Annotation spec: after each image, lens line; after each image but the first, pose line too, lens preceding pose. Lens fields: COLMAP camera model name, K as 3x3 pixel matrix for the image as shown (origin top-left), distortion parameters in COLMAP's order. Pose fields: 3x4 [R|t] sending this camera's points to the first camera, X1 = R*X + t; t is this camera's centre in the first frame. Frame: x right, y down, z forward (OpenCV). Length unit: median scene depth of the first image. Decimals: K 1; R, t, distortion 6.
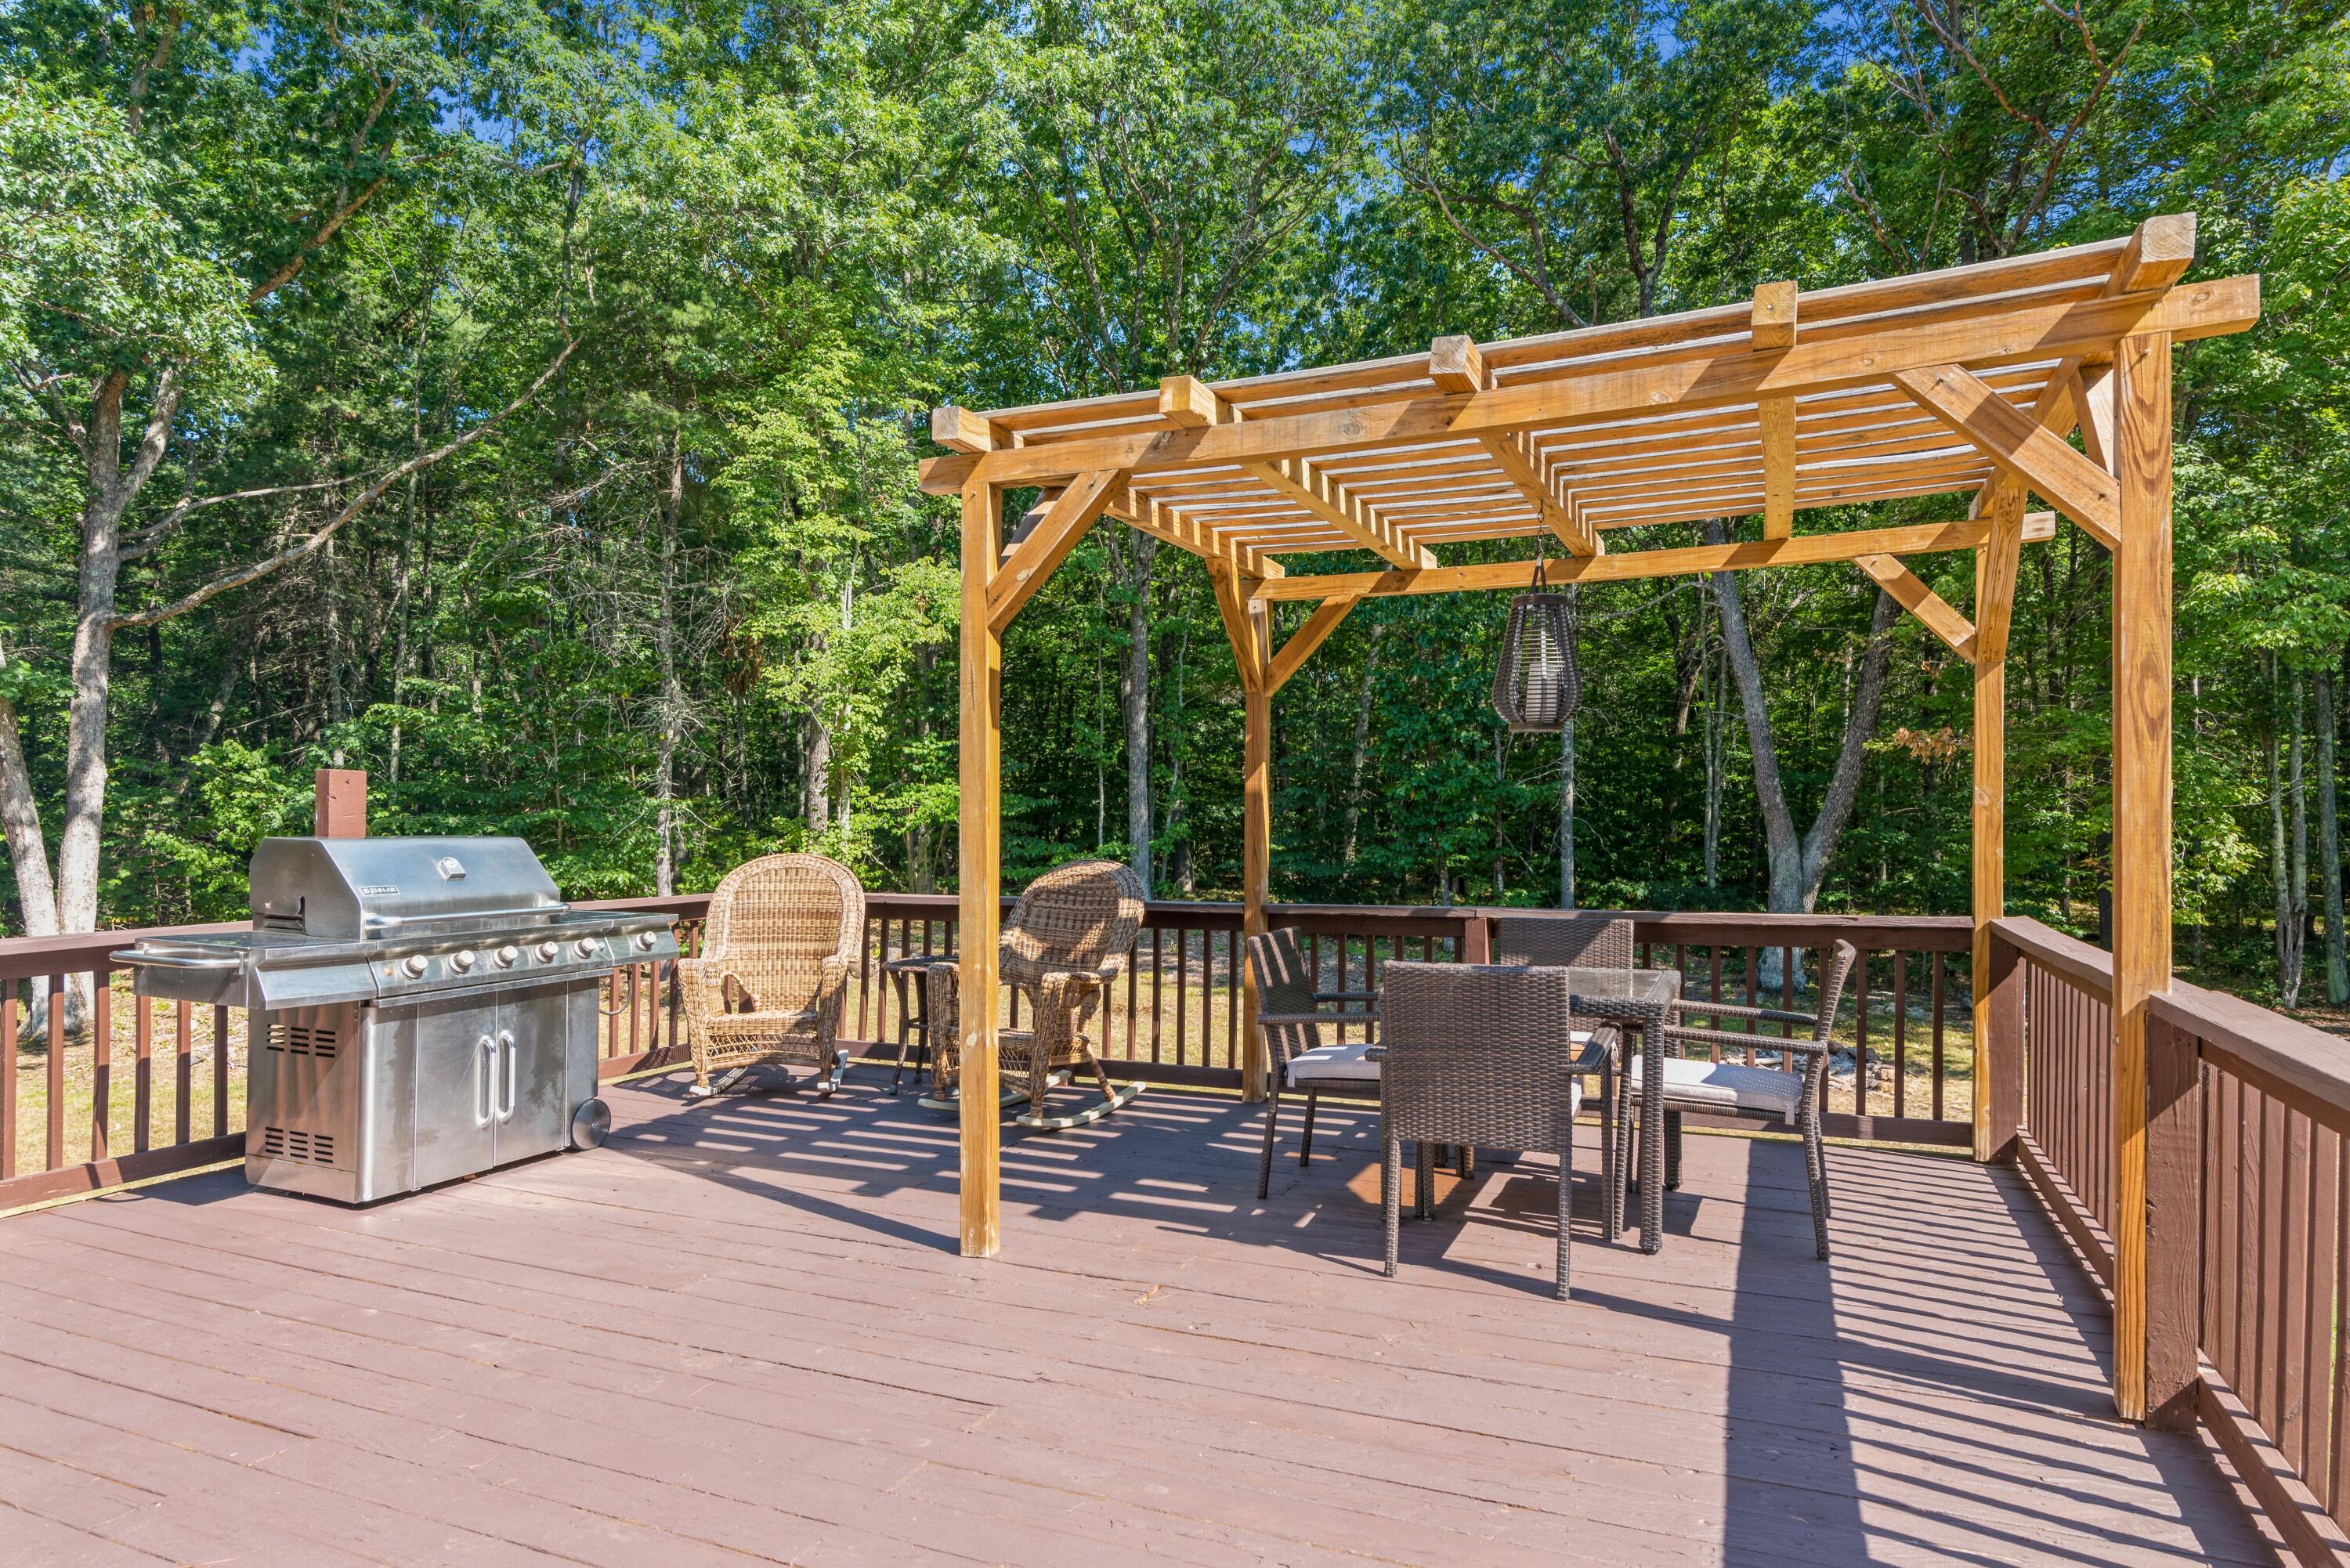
lens RADIAL K [[1355.9, 0, 1177.6], [0, 1355.9, 796.8], [0, 0, 1]] dist [0.004361, 0.000326]
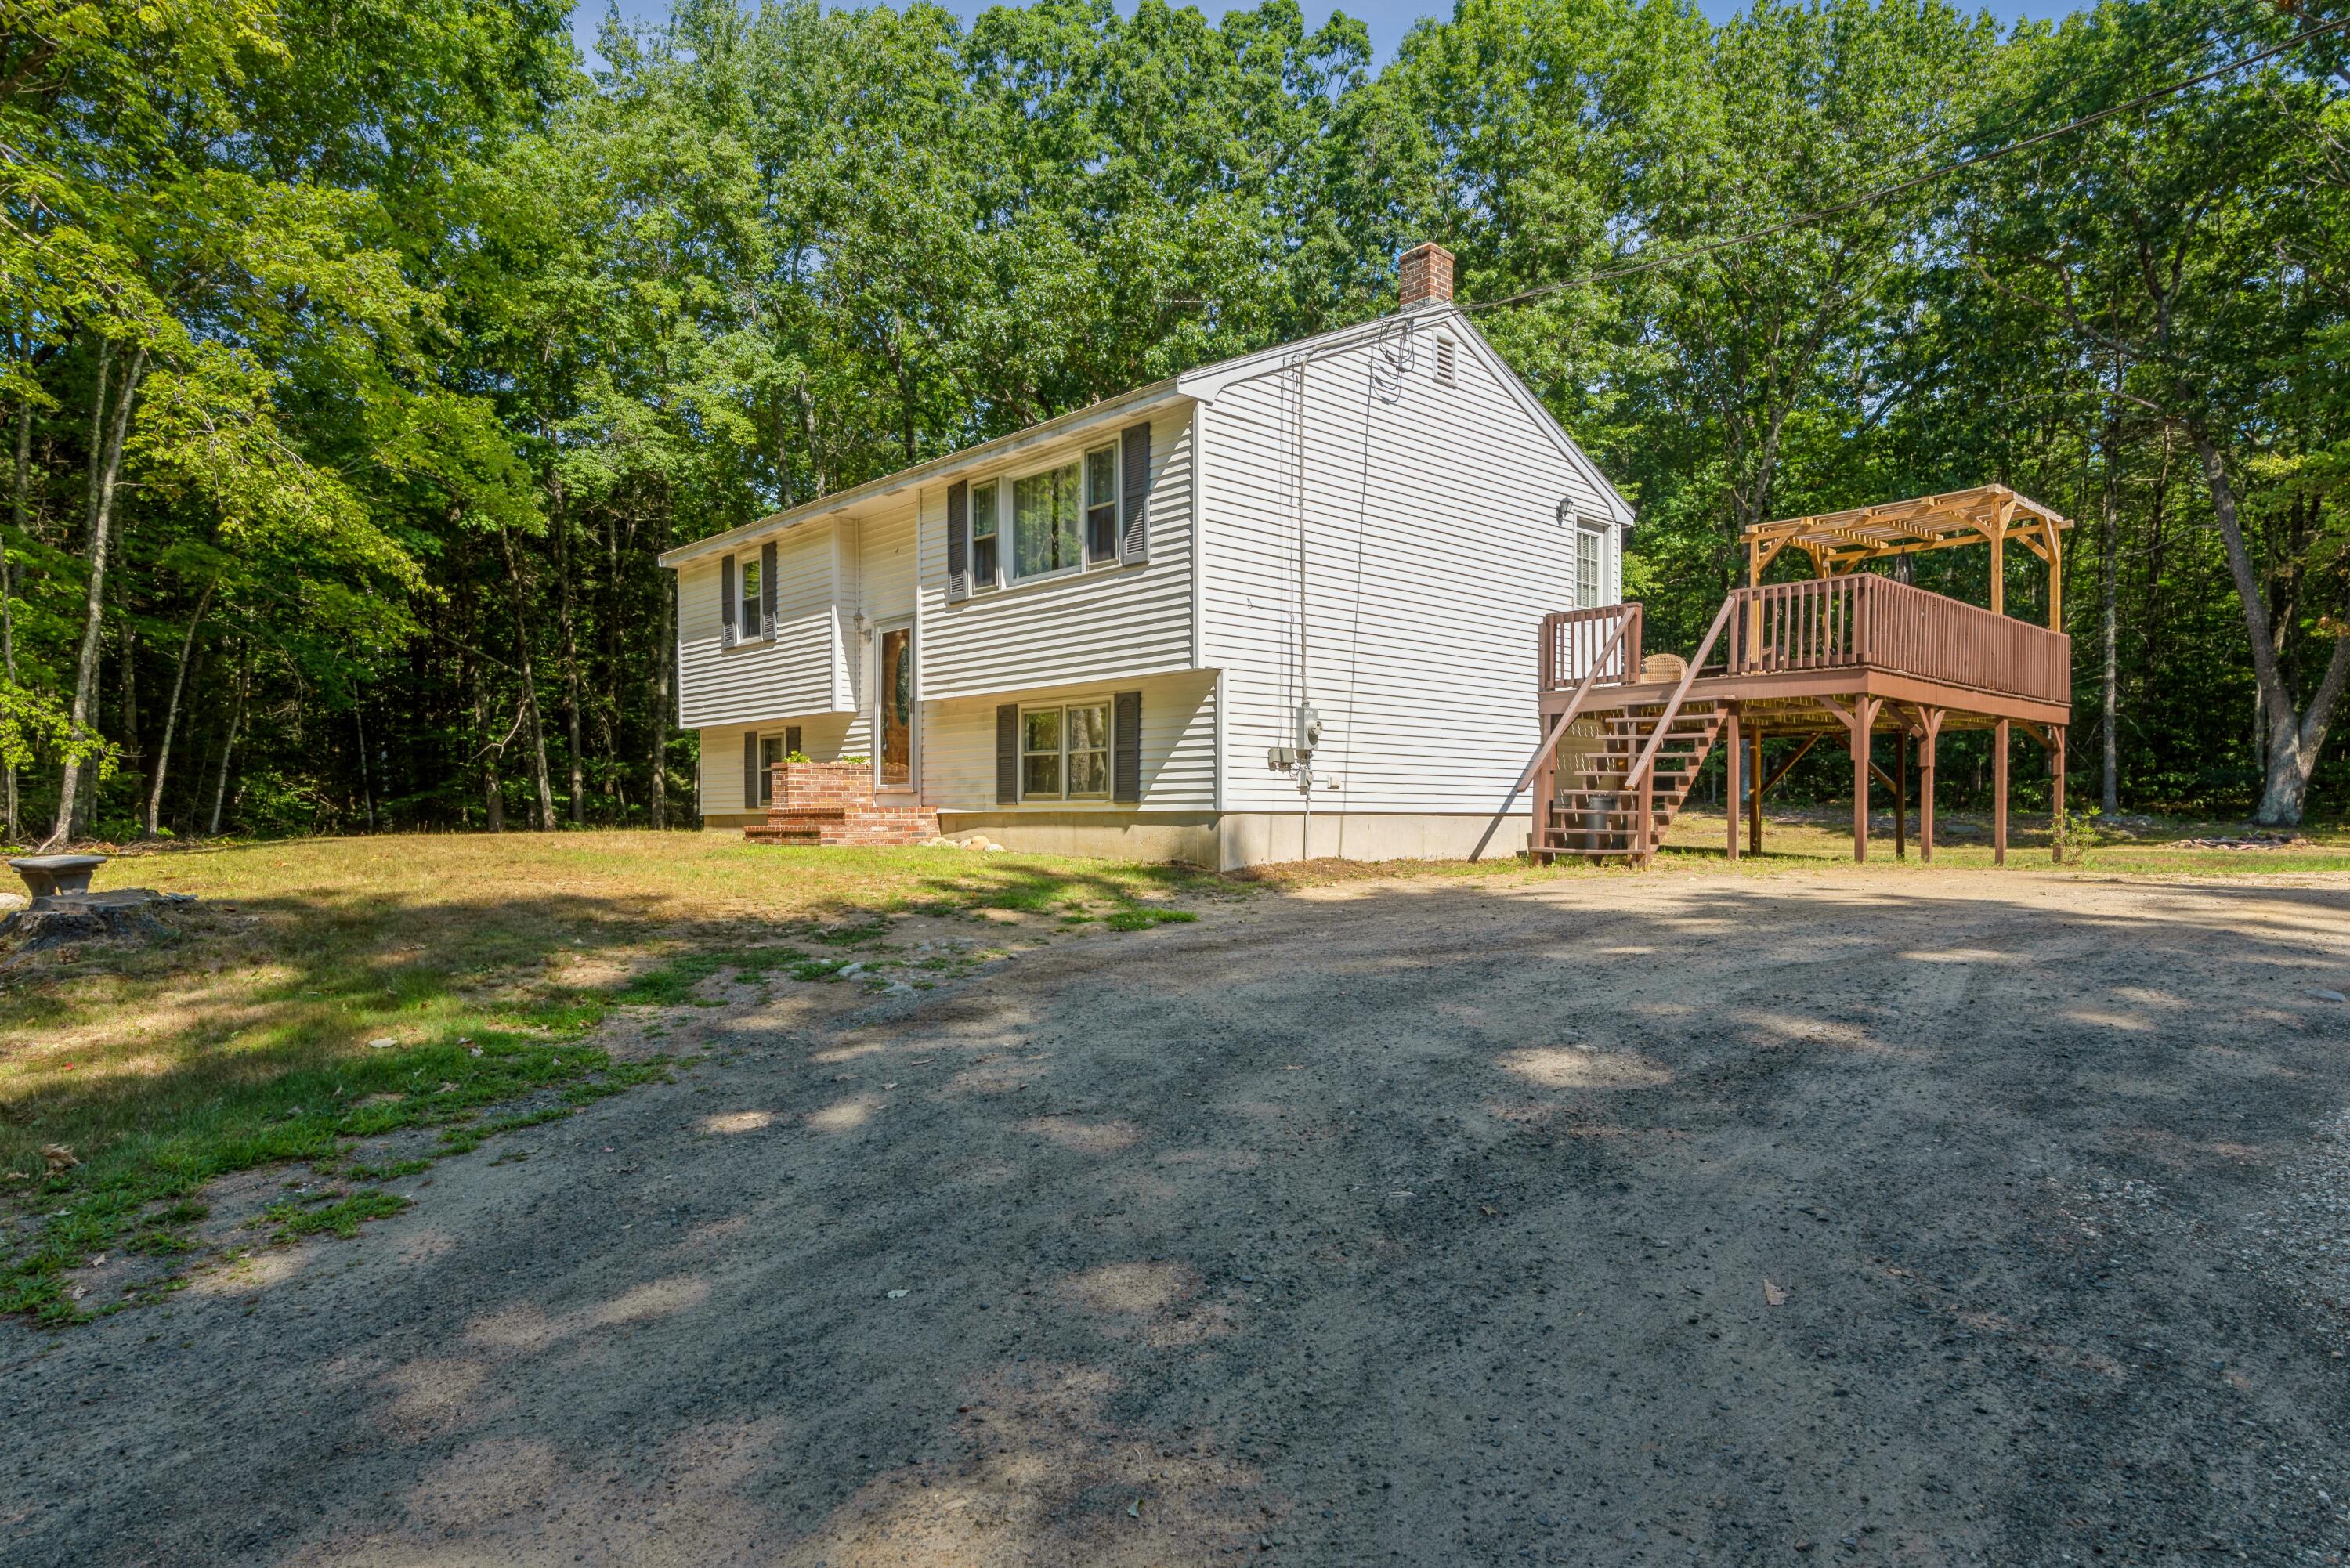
lens RADIAL K [[1355.9, 0, 1172.8], [0, 1355.9, 806.0], [0, 0, 1]] dist [0.004361, 0.000326]
pose [[0.920707, -0.006991, -0.390192, -0.139451], [0.009367, 0.999947, 0.004186, 0.494673], [0.390143, -0.007510, 0.920724, -3.135675]]
